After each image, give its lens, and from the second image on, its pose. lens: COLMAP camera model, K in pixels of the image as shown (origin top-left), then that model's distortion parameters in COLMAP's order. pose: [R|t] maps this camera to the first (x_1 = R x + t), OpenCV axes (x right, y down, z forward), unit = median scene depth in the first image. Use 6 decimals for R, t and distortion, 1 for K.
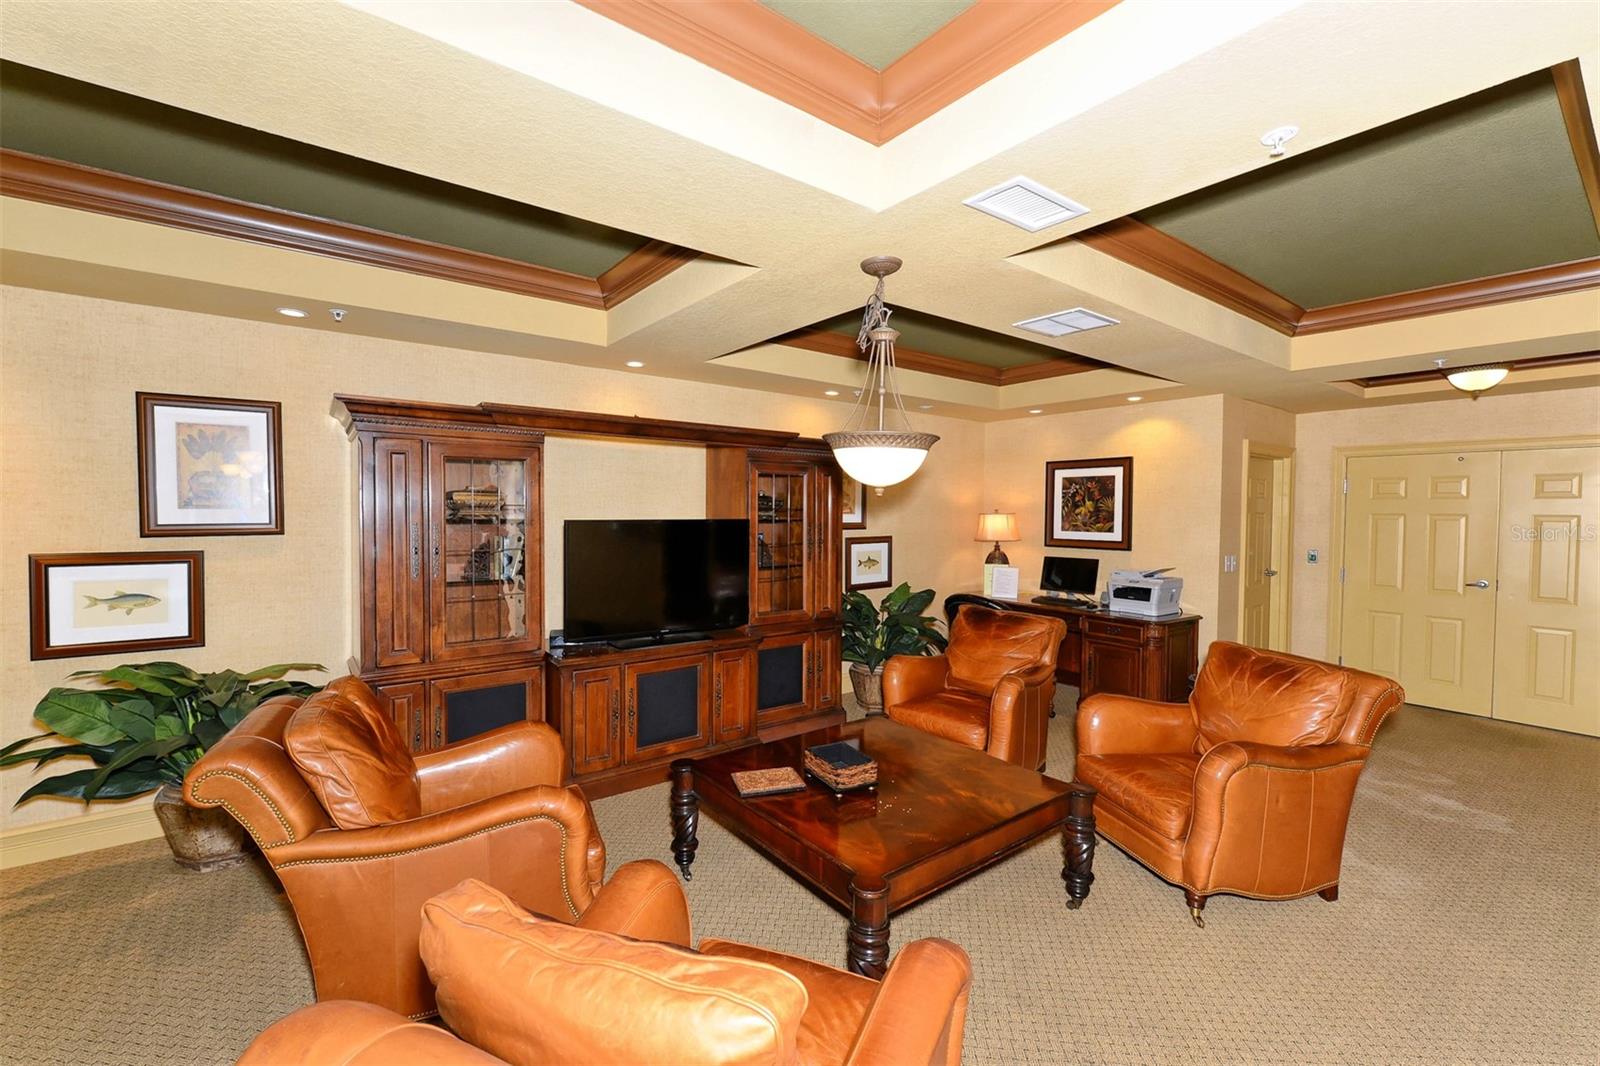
lens RADIAL K [[660.0, 0, 800.0], [0, 660.0, 533.0], [0, 0, 1]] dist [0.018773, 0.000008]
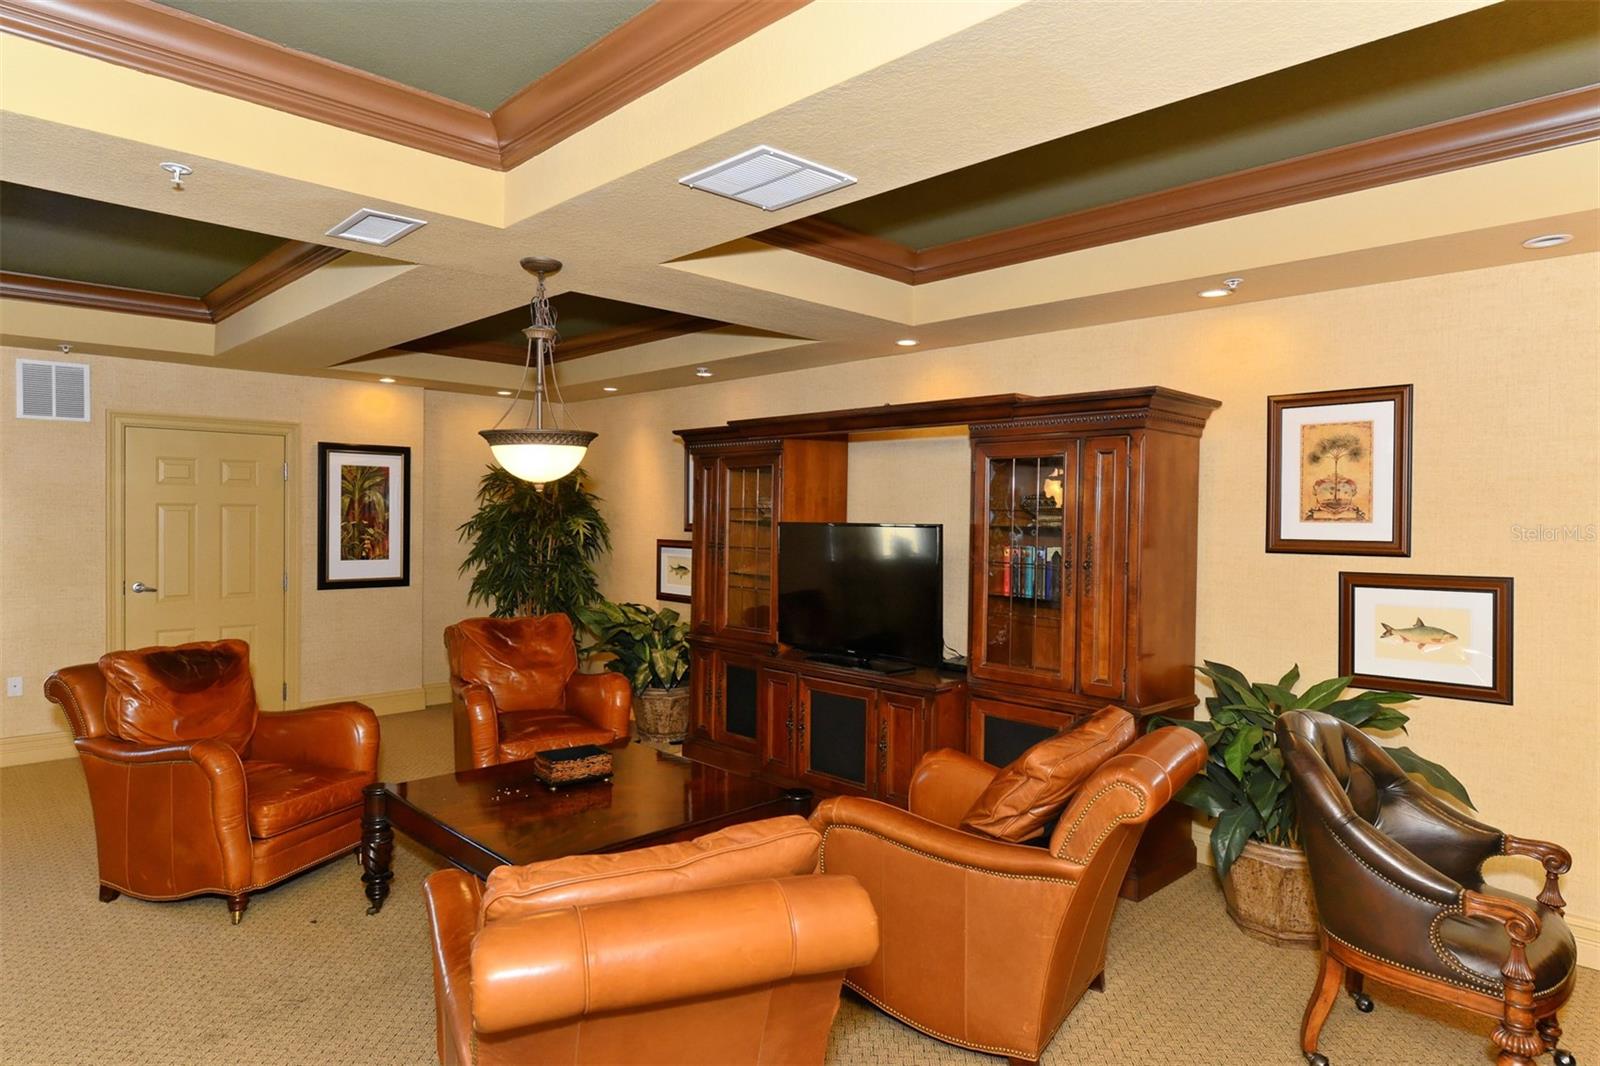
lens RADIAL K [[968.7, 0, 800.0], [0, 968.7, 533.0], [0, 0, 1]] dist [0.000455, 0.000011]
pose [[0.125063, 0.012194, -0.992074, 0.907221], [-0.040237, 0.999164, 0.007209, -0.012168], [0.991333, 0.039017, 0.125449, 0.666583]]
